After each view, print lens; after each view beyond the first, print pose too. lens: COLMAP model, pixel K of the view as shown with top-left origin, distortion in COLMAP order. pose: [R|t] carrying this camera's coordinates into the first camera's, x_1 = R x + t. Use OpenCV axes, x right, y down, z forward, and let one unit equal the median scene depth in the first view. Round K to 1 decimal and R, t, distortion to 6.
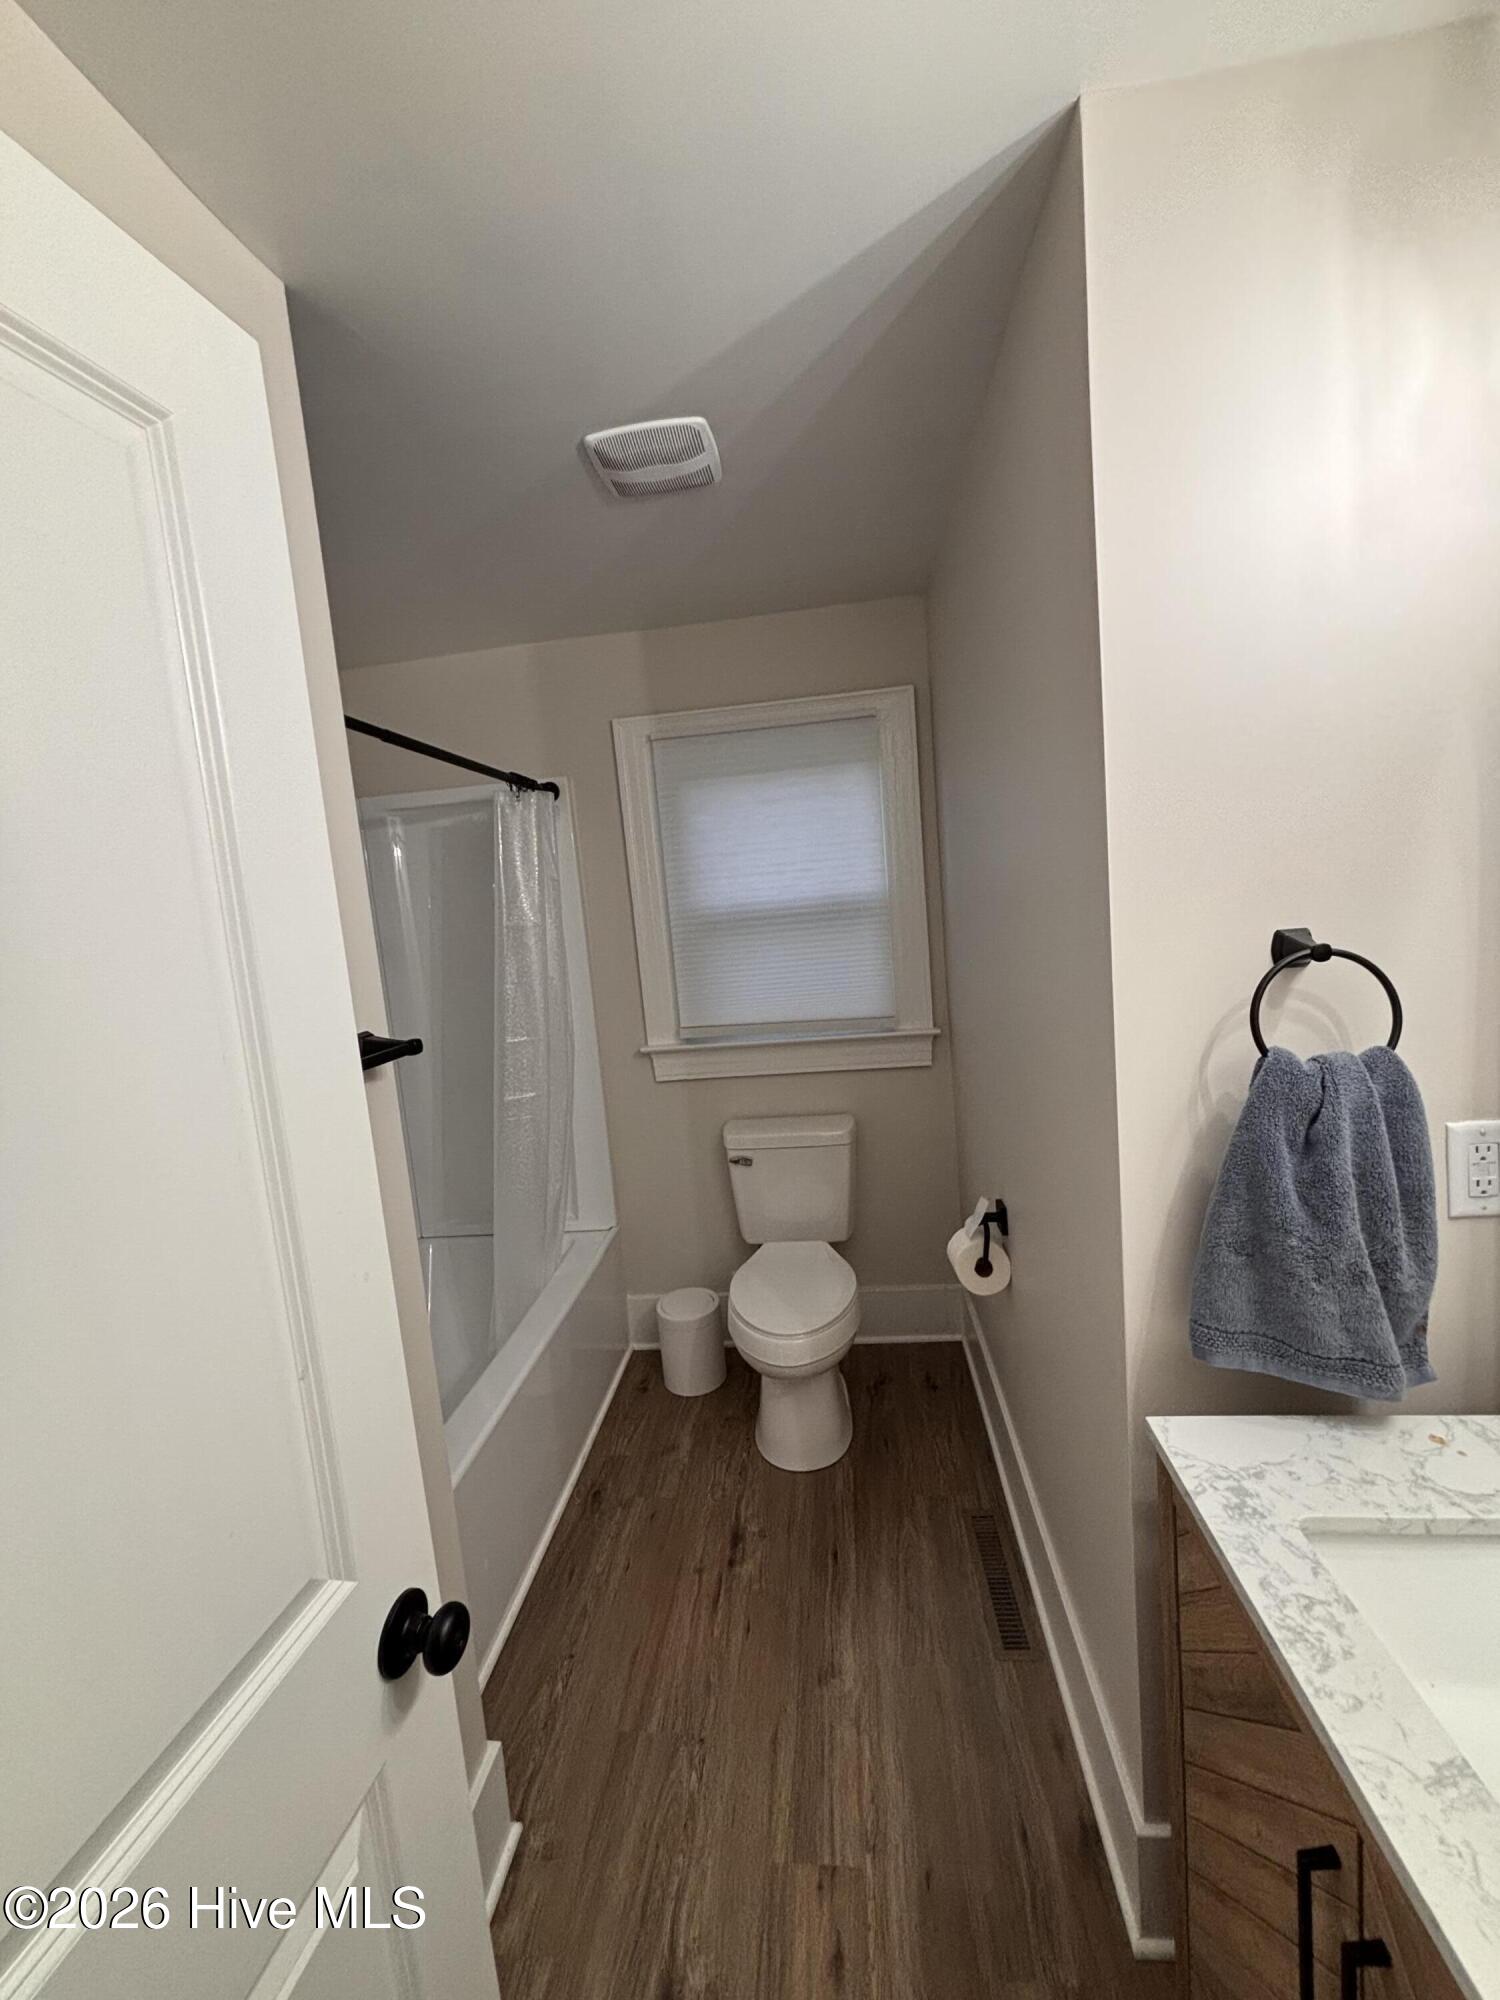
lens RADIAL K [[816.9, 0, 750.0], [0, 816.9, 1000.0], [0, 0, 1]] dist [-0.000729, -0.000052]
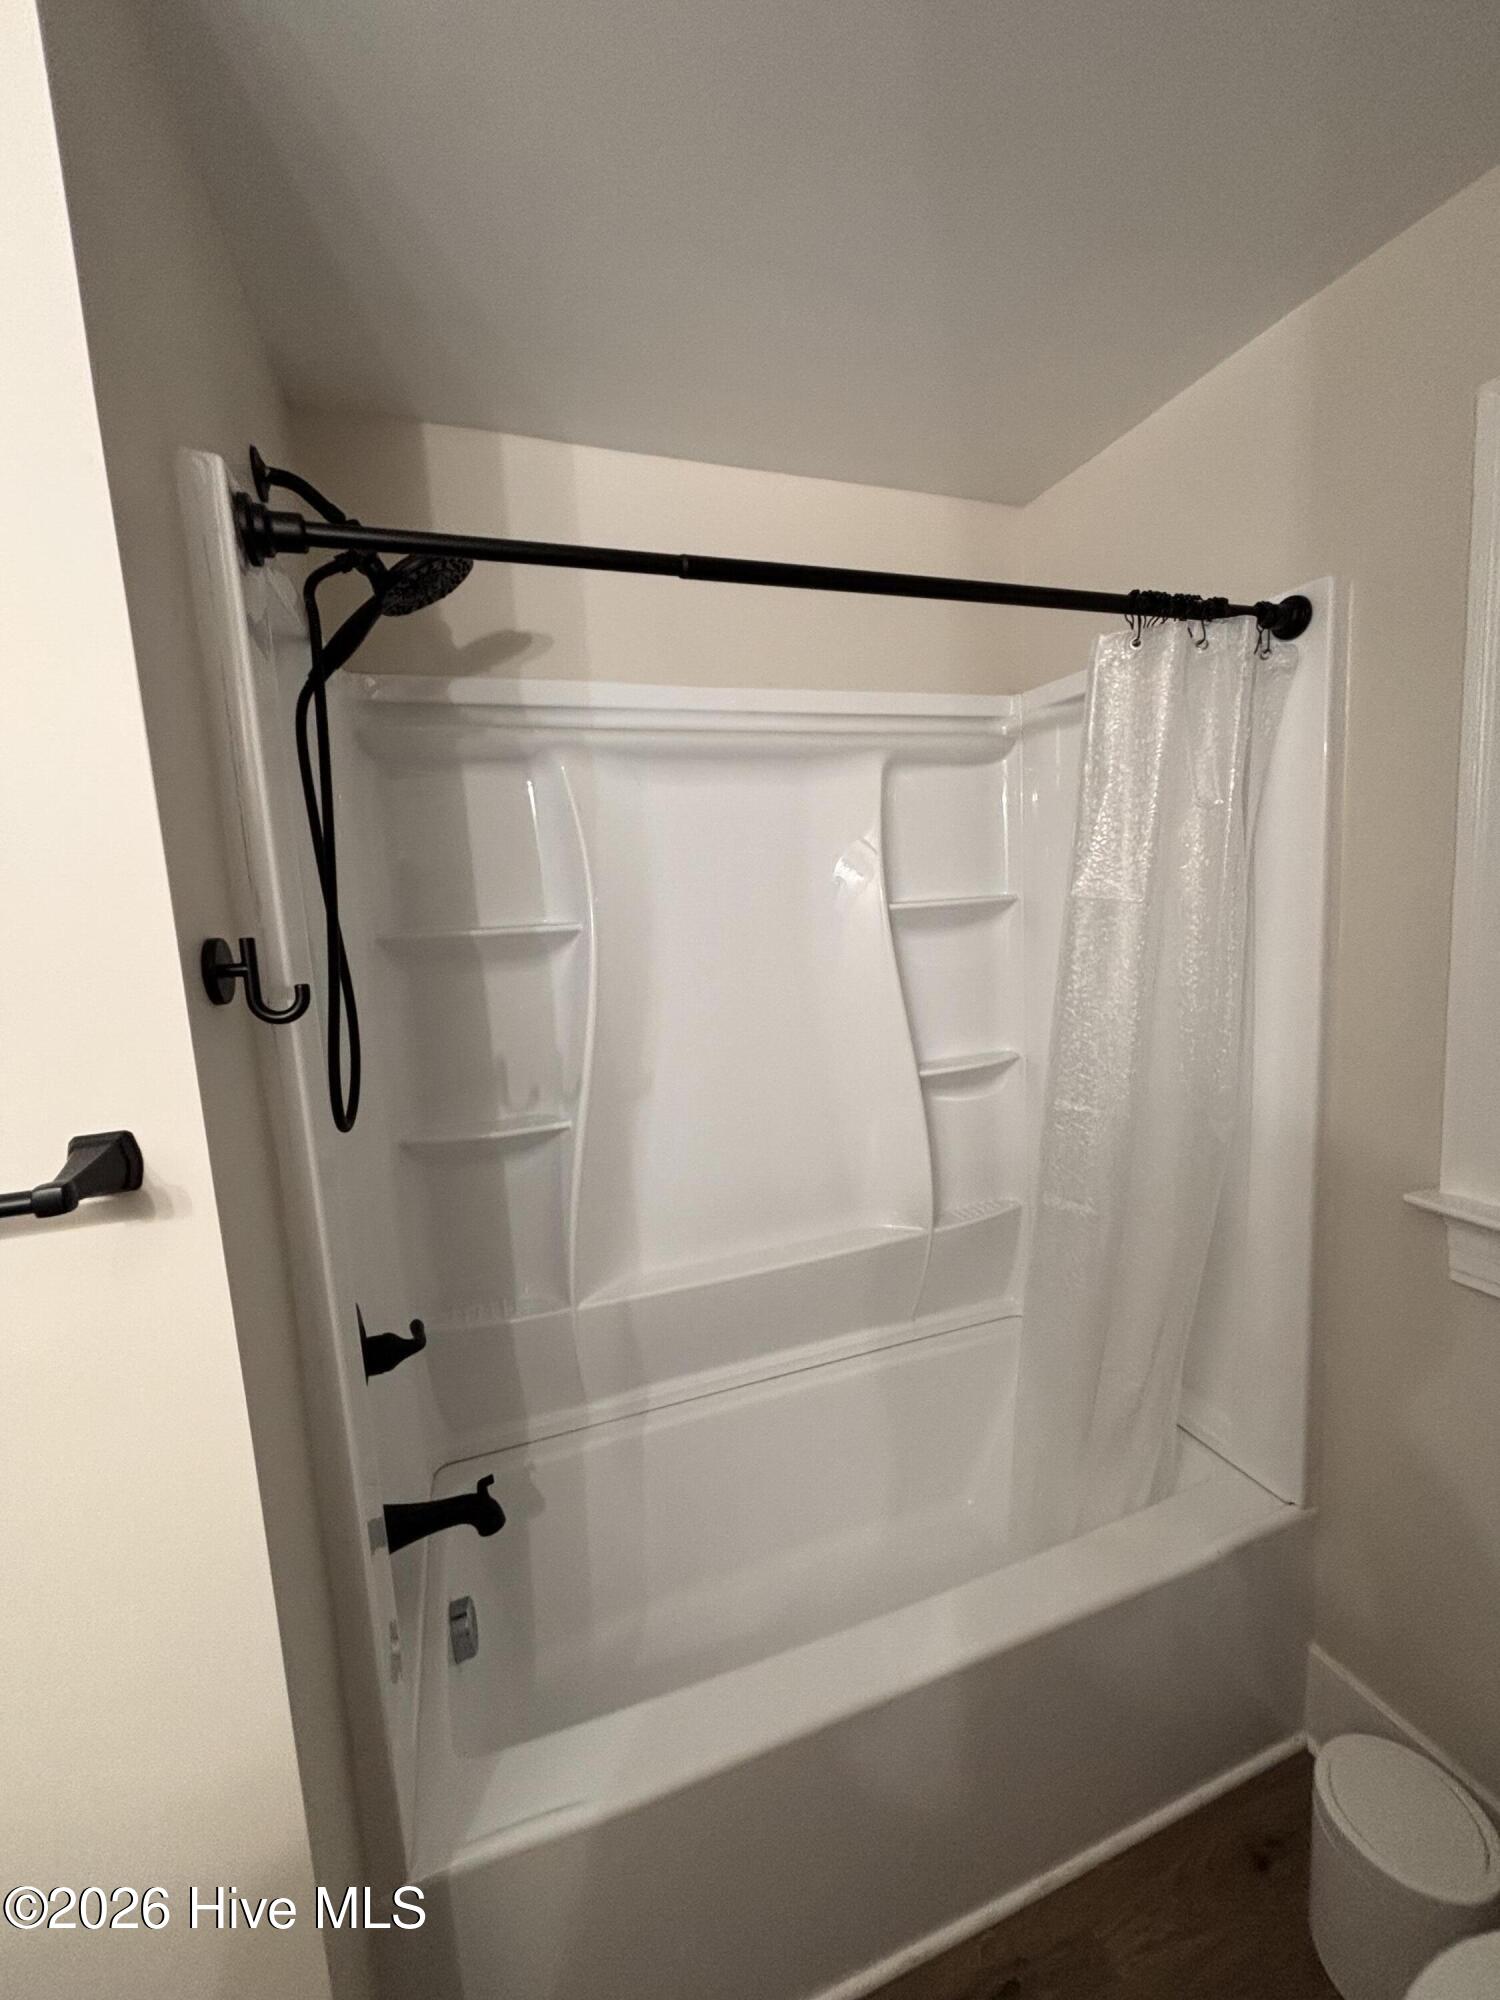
lens RADIAL K [[816.9, 0, 750.0], [0, 816.9, 1000.0], [0, 0, 1]] dist [-0.000729, -0.000052]
pose [[0.444382, 0.176081, -0.878362, 0.074500], [-0.091226, 0.984290, 0.151163, -0.077750], [0.891180, 0.012955, 0.453464, 0.503985]]
